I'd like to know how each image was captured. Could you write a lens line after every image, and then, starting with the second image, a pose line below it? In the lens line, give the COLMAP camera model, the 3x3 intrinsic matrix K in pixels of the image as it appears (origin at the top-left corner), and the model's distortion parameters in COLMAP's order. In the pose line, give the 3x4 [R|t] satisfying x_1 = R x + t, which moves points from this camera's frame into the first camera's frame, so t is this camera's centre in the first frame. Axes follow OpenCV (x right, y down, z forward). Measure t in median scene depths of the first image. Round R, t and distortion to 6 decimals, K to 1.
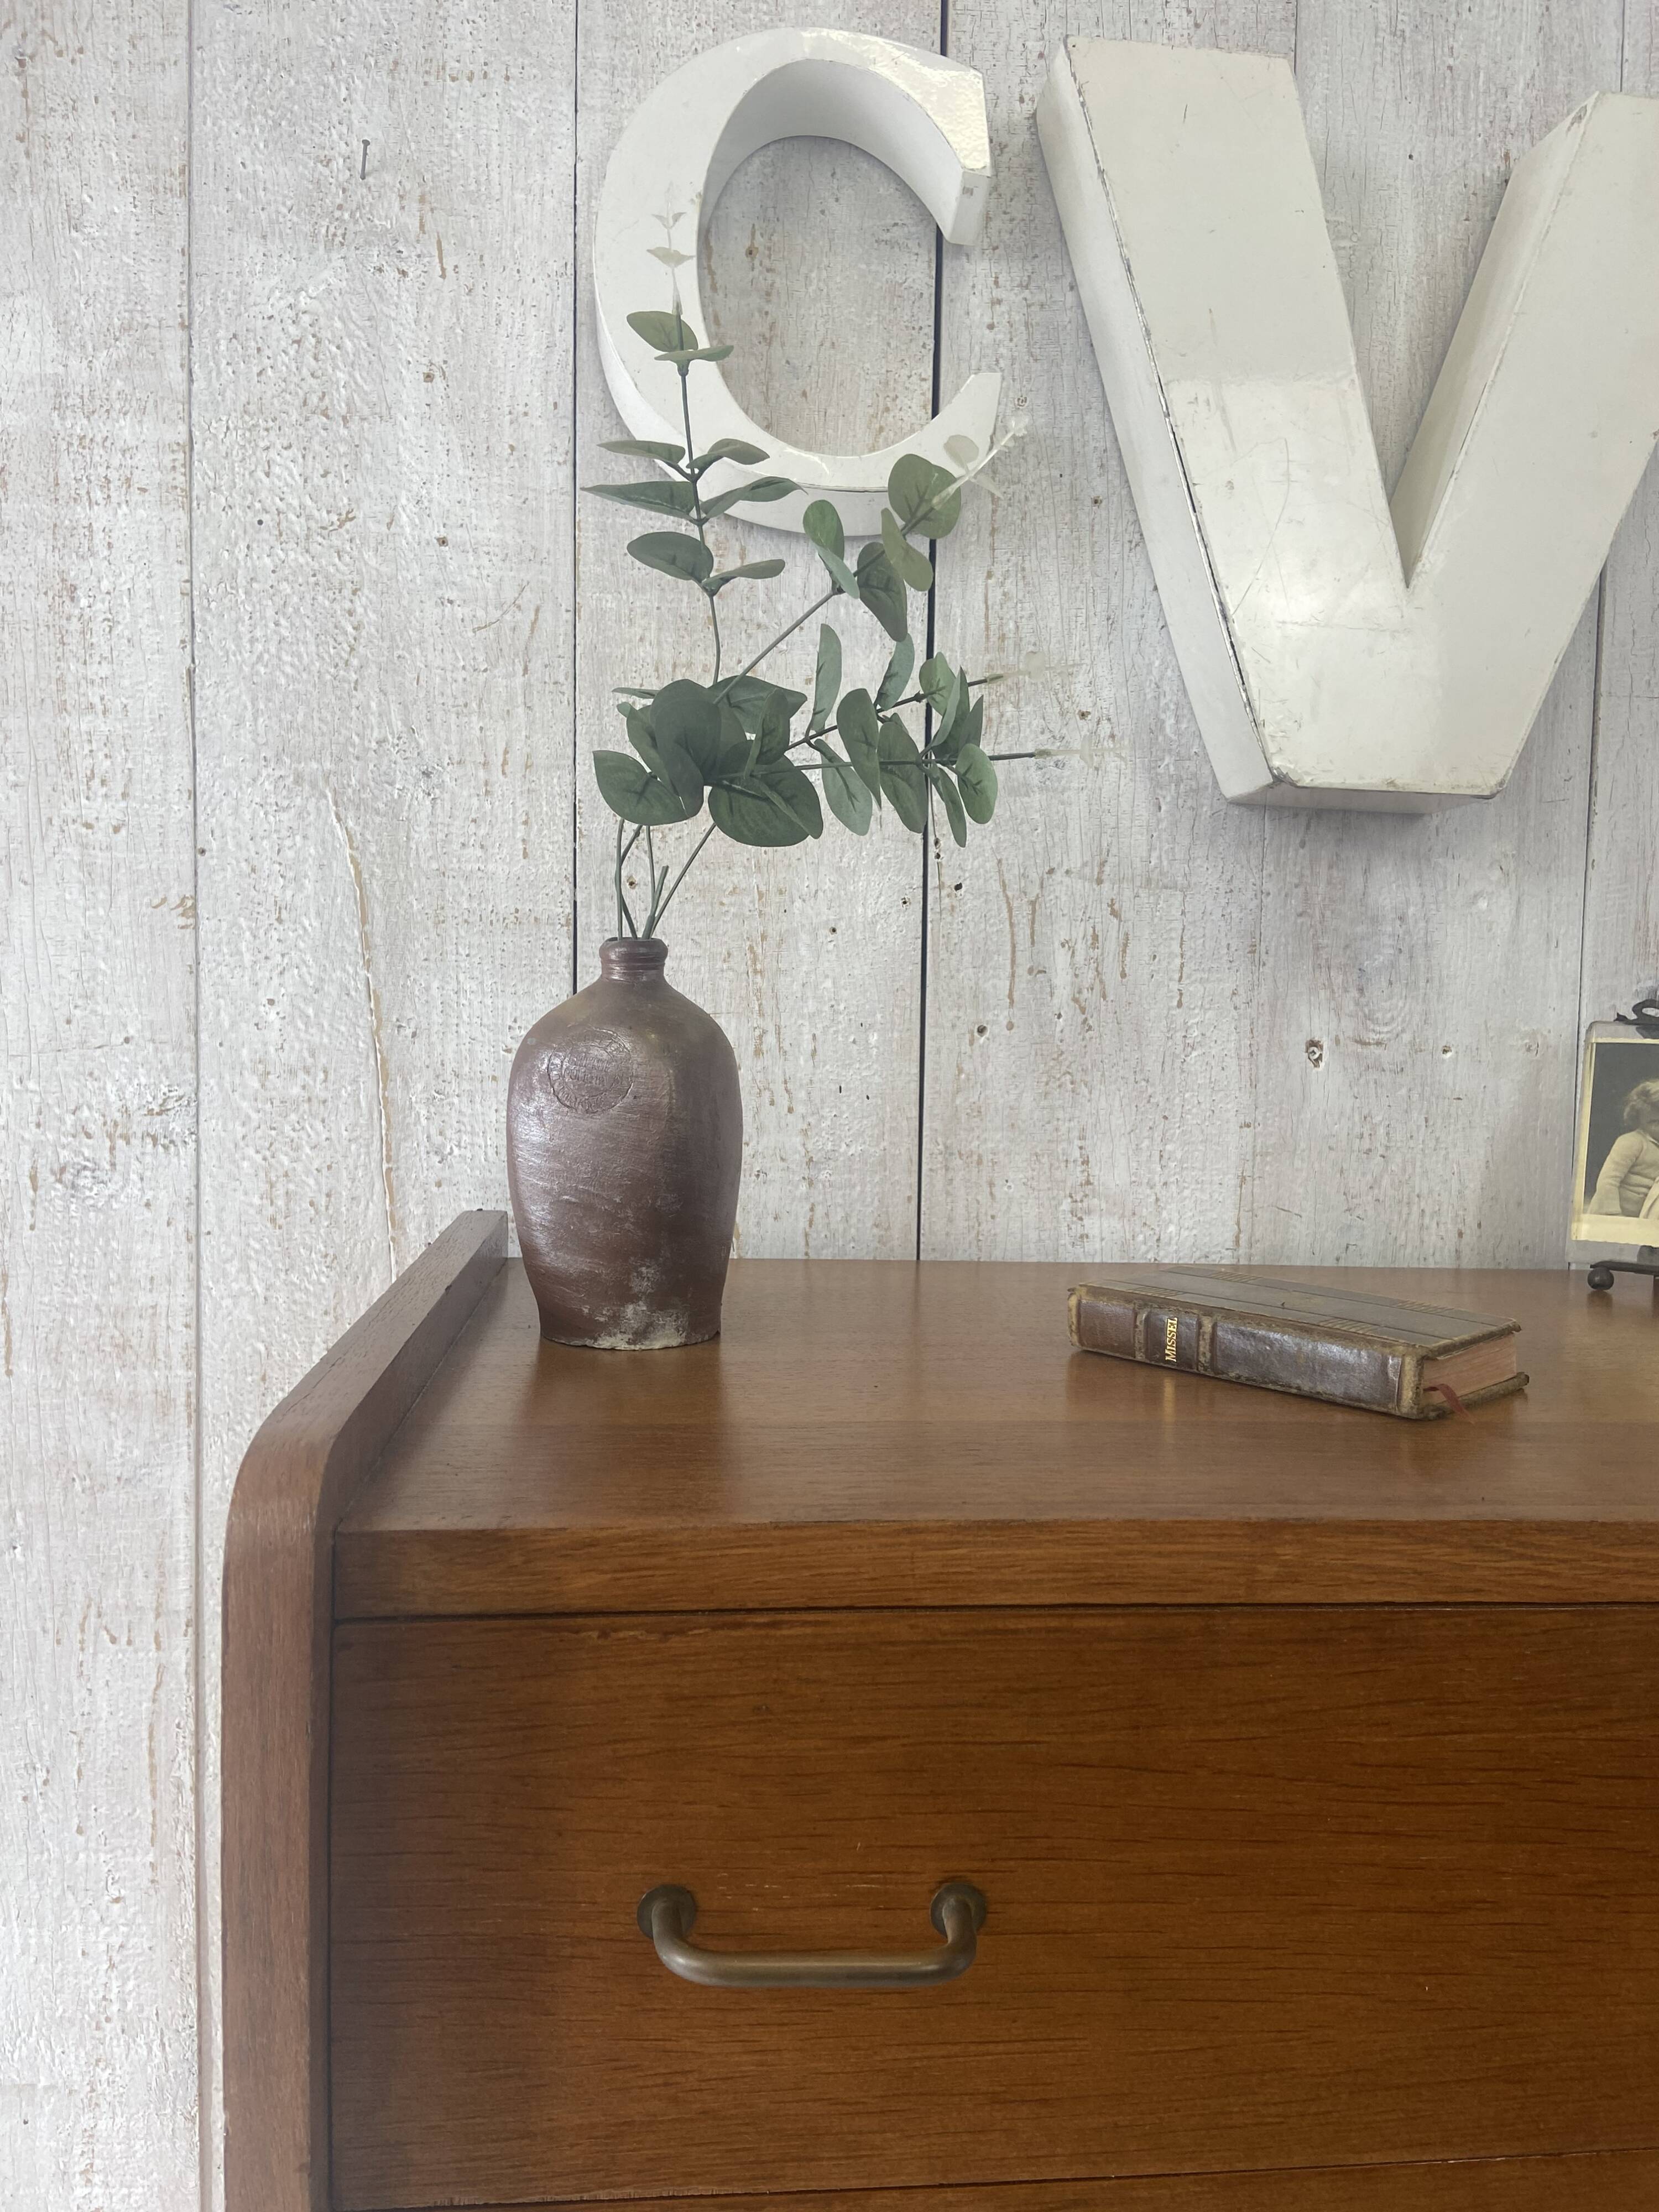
lens RADIAL K [[1661.2, 0, 817.8], [0, 1661.2, 1091.9], [0, 0, 1]] dist [0.125263, -0.159638]
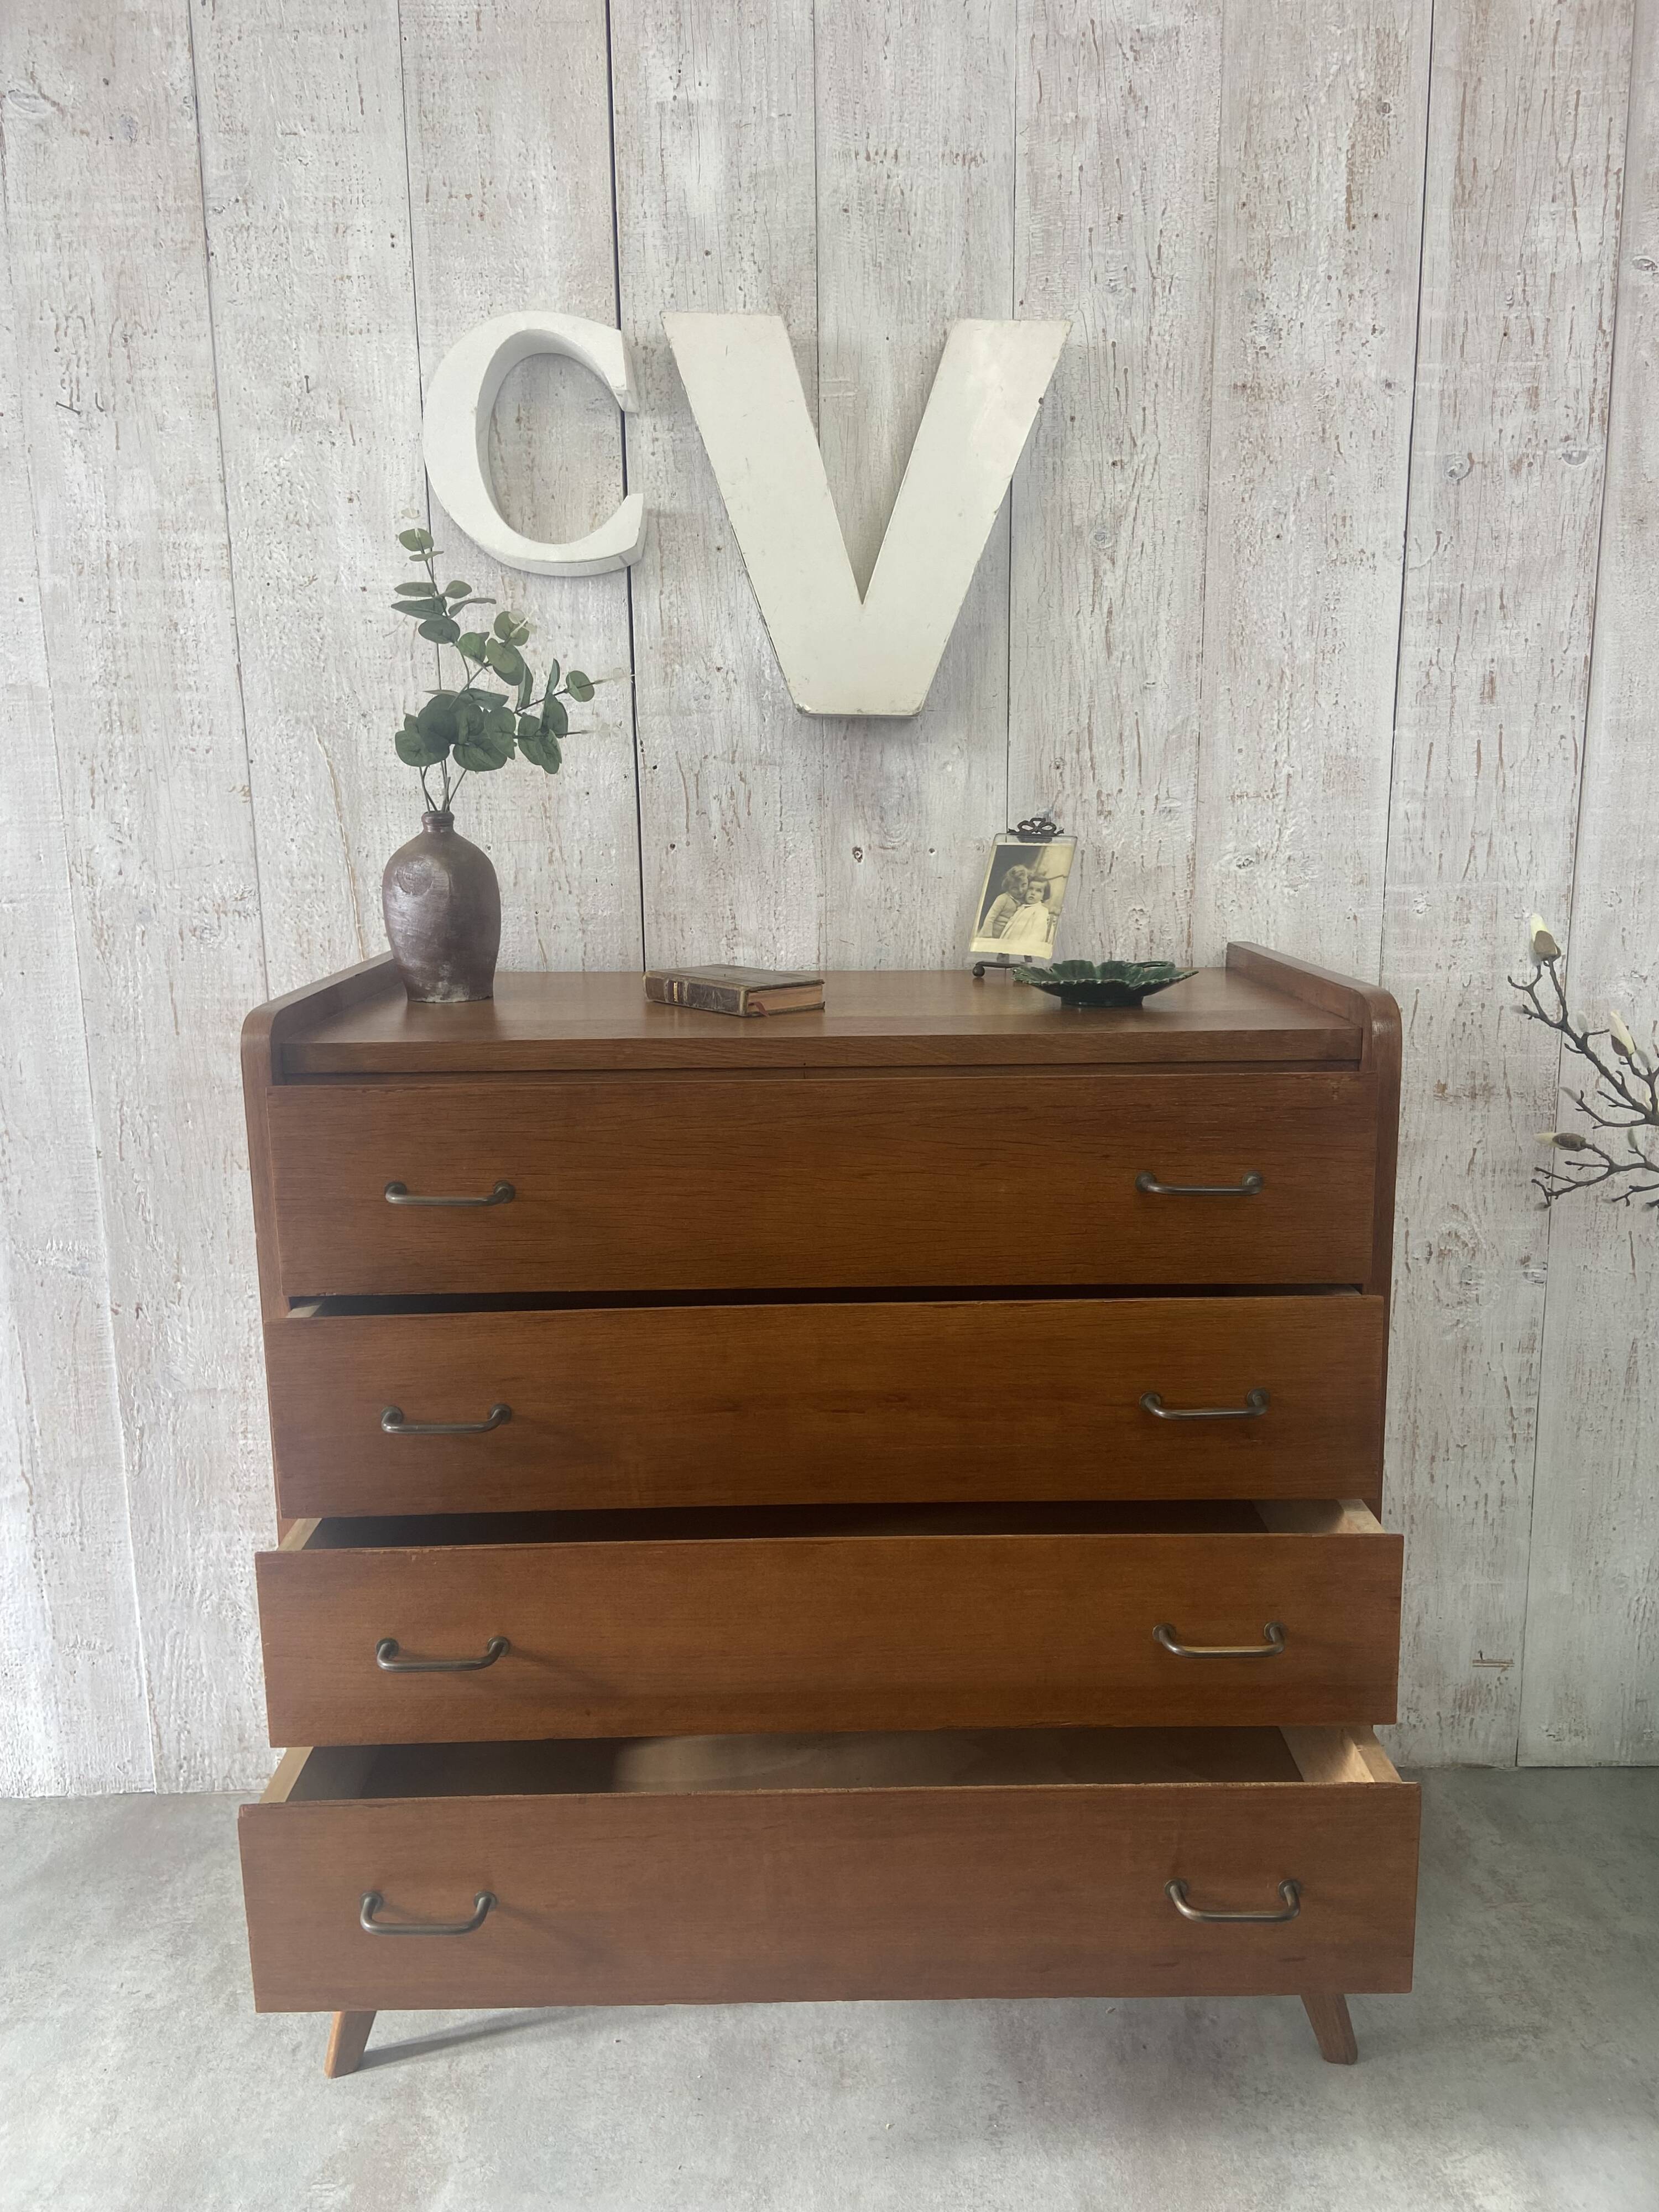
lens RADIAL K [[1661.2, 0, 828.6], [0, 1661.2, 1097.1], [0, 0, 1]] dist [0.125263, -0.159638]
pose [[0.996149, -0.013195, -0.086674, 0.443994], [0.024468, 0.991170, 0.130322, 0.001851], [0.084189, -0.131941, 0.987676, -0.877971]]
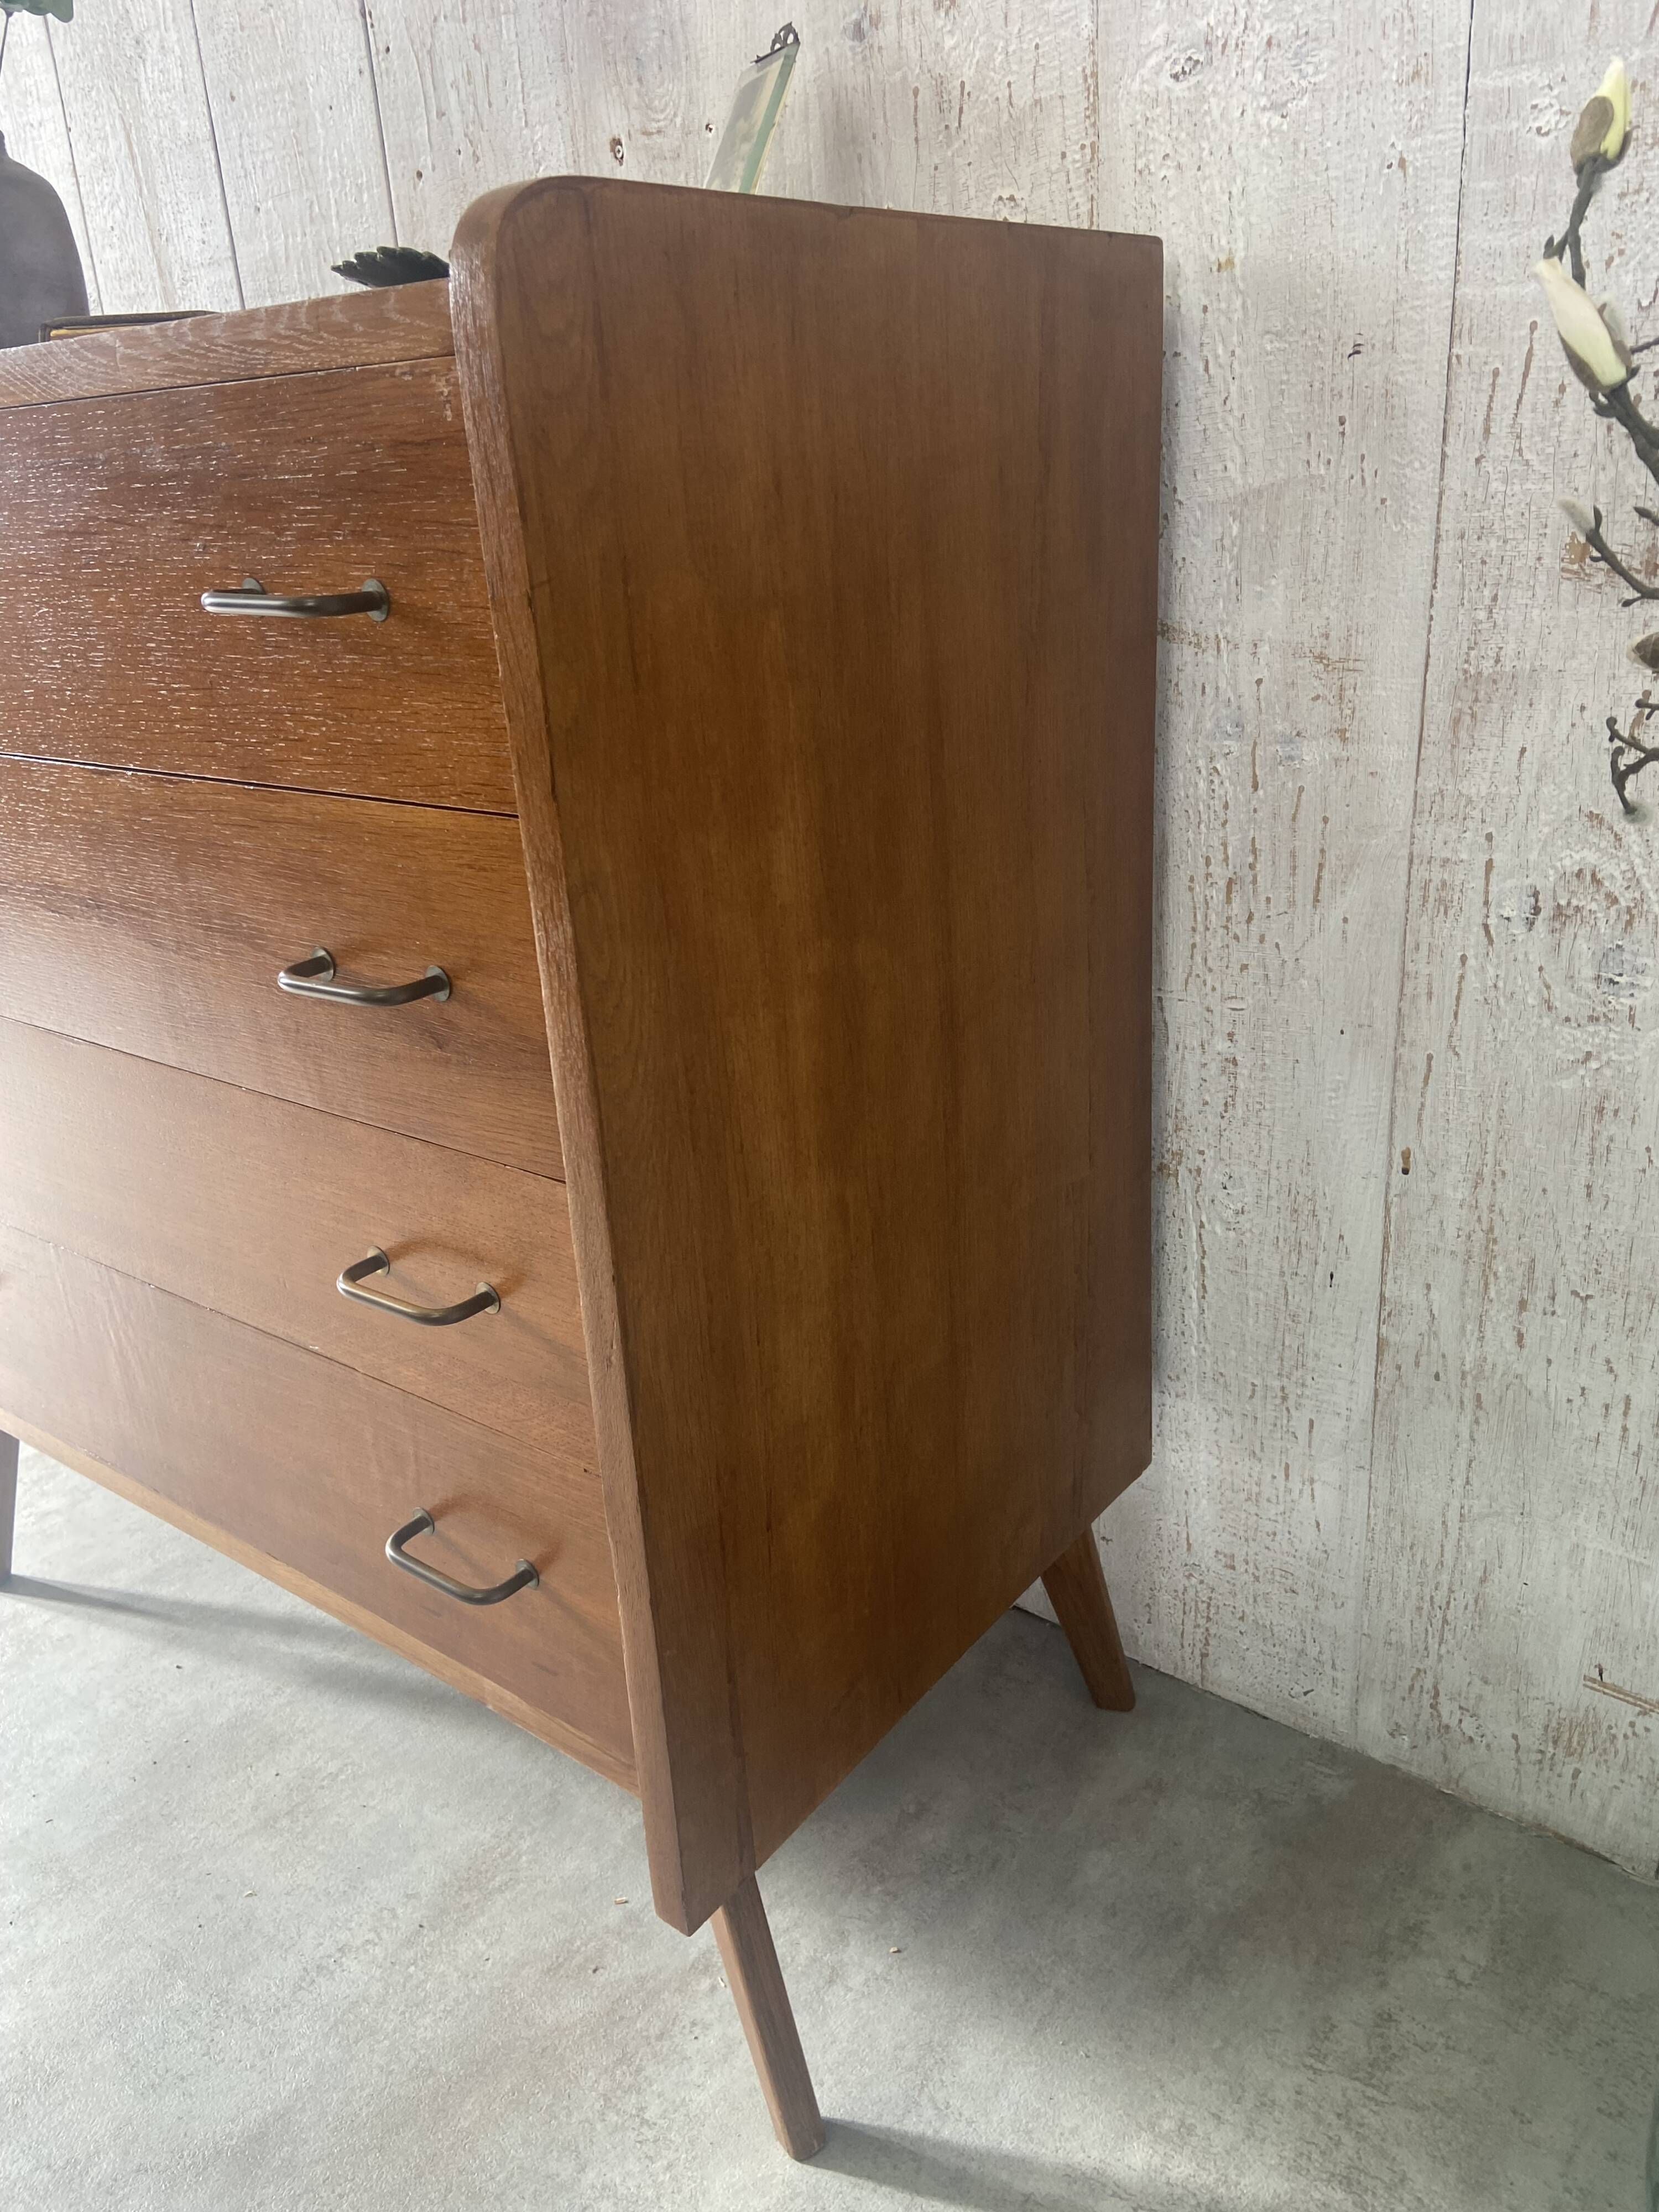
lens RADIAL K [[1661.2, 0, 820.6], [0, 1661.2, 1097.2], [0, 0, 1]] dist [0.125263, -0.159638]
pose [[0.733545, 0.187033, -0.653399, 1.348405], [0.038734, 0.948321, 0.314938, 0.240821], [0.678536, -0.256330, 0.688392, 0.144490]]
